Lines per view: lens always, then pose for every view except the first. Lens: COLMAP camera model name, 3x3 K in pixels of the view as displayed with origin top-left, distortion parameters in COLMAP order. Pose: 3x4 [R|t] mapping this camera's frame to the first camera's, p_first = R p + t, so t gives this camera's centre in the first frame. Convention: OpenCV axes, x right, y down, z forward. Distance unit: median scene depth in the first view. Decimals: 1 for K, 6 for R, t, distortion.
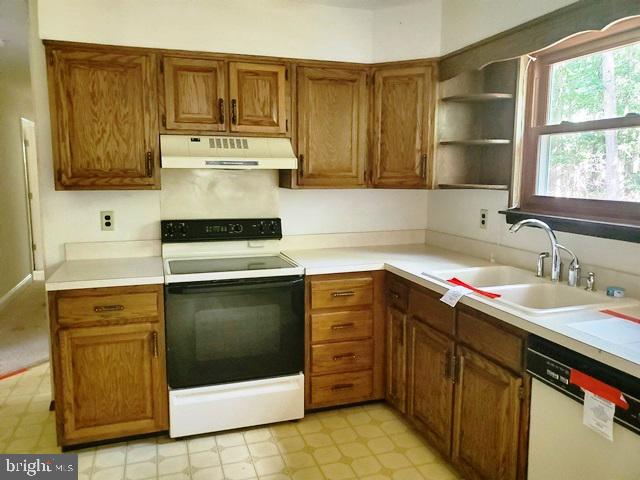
lens RADIAL K [[511.9, 0, 316.7], [0, 511.9, 237.0], [0, 0, 1]] dist [0.076671, -0.056570]
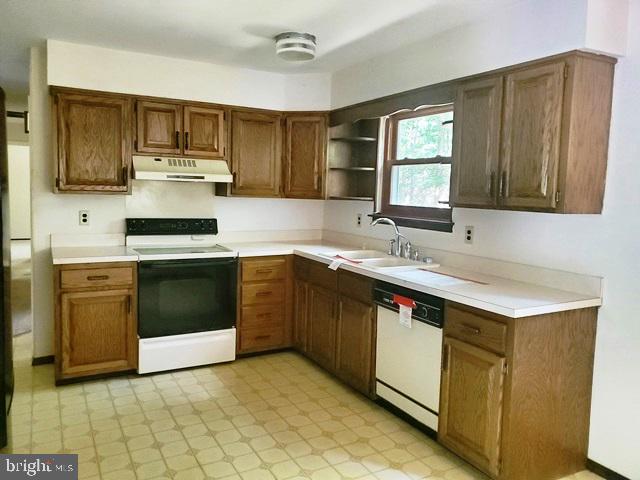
lens RADIAL K [[511.9, 0, 316.7], [0, 511.9, 237.0], [0, 0, 1]] dist [0.076671, -0.056570]
pose [[0.982622, 0.007953, 0.185449, -0.072320], [-0.002258, 0.999520, -0.030898, 0.061962], [-0.185606, 0.029942, 0.982168, -0.442455]]
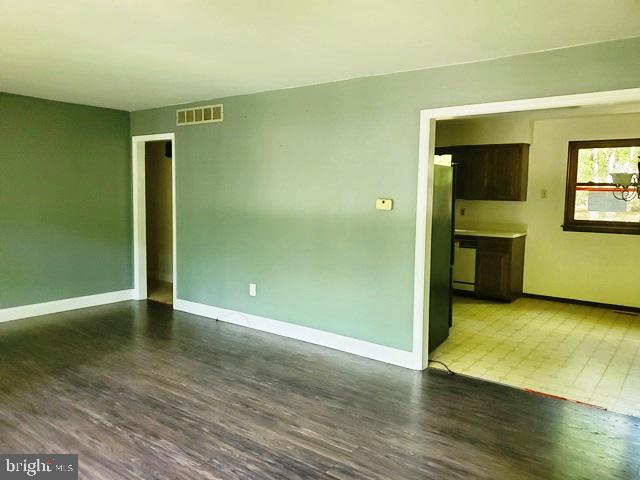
lens RADIAL K [[511.9, 0, 316.7], [0, 511.9, 237.0], [0, 0, 1]] dist [0.076671, -0.056570]
pose [[0.815426, -0.041370, 0.577381, -1.654399], [0.061830, 0.997961, -0.015816, 0.140514], [-0.575550, 0.048596, 0.816322, -1.071815]]
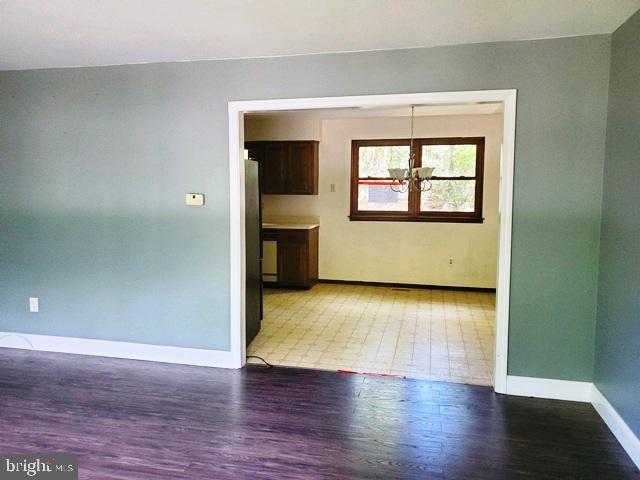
lens RADIAL K [[511.9, 0, 316.7], [0, 511.9, 237.0], [0, 0, 1]] dist [0.076671, -0.056570]
pose [[0.519617, -0.081635, 0.850491, -1.662561], [0.107769, 0.993737, 0.029542, 0.131494], [-0.847576, 0.076306, 0.525160, -0.997072]]
